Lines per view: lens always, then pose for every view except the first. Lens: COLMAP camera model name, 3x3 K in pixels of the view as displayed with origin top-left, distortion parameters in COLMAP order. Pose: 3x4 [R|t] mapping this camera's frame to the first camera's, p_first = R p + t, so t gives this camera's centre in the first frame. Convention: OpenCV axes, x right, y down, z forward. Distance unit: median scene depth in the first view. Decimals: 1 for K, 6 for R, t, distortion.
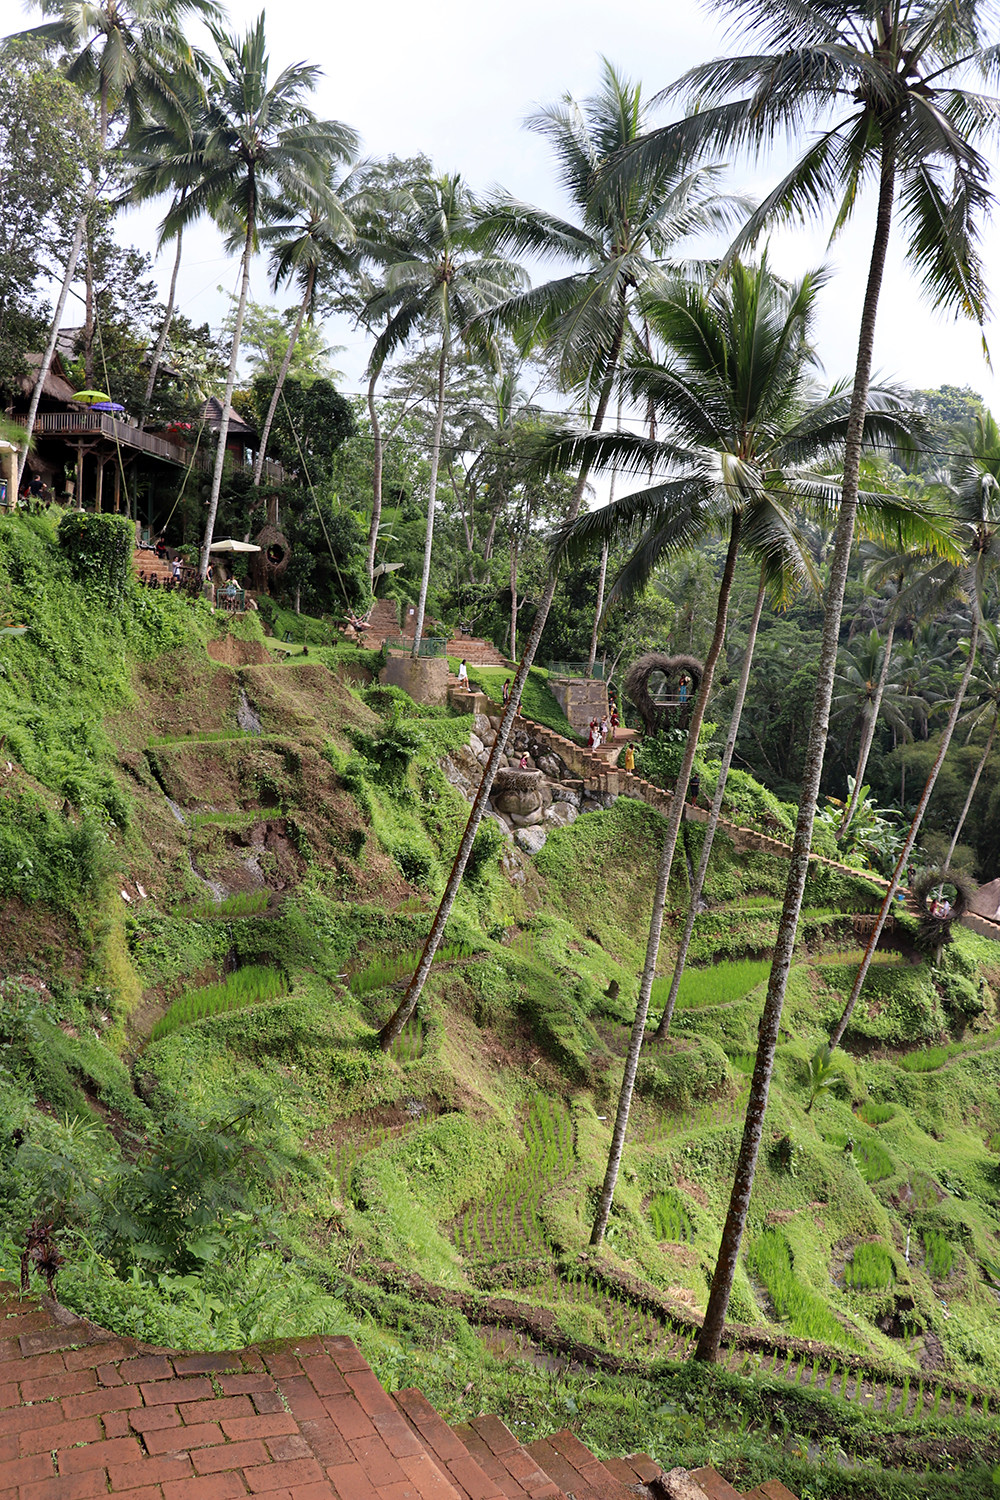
lens RADIAL K [[1276.8, 0, 500.0], [0, 1276.8, 750.0], [0, 0, 1]] dist [-0.175330, 0.149216]
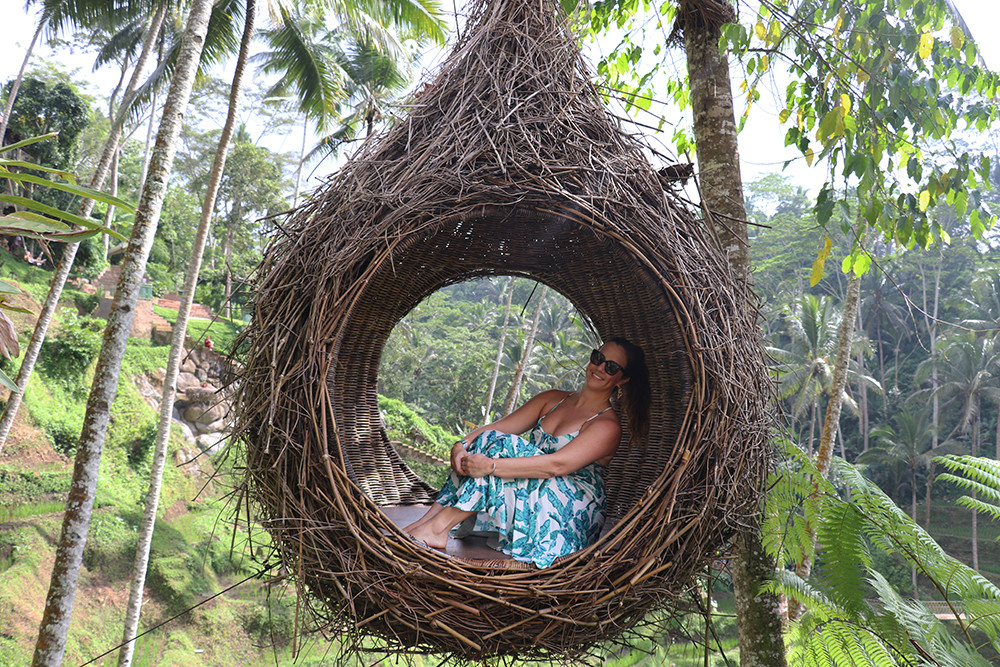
lens RADIAL K [[851.2, 0, 507.1], [0, 851.2, 334.6], [0, 0, 1]] dist [-0.175330, 0.149216]
pose [[0.973233, 0.009848, 0.229611, 0.115401], [0.024459, 0.988969, -0.146088, 0.090469], [-0.228517, 0.147794, 0.962256, 0.157556]]
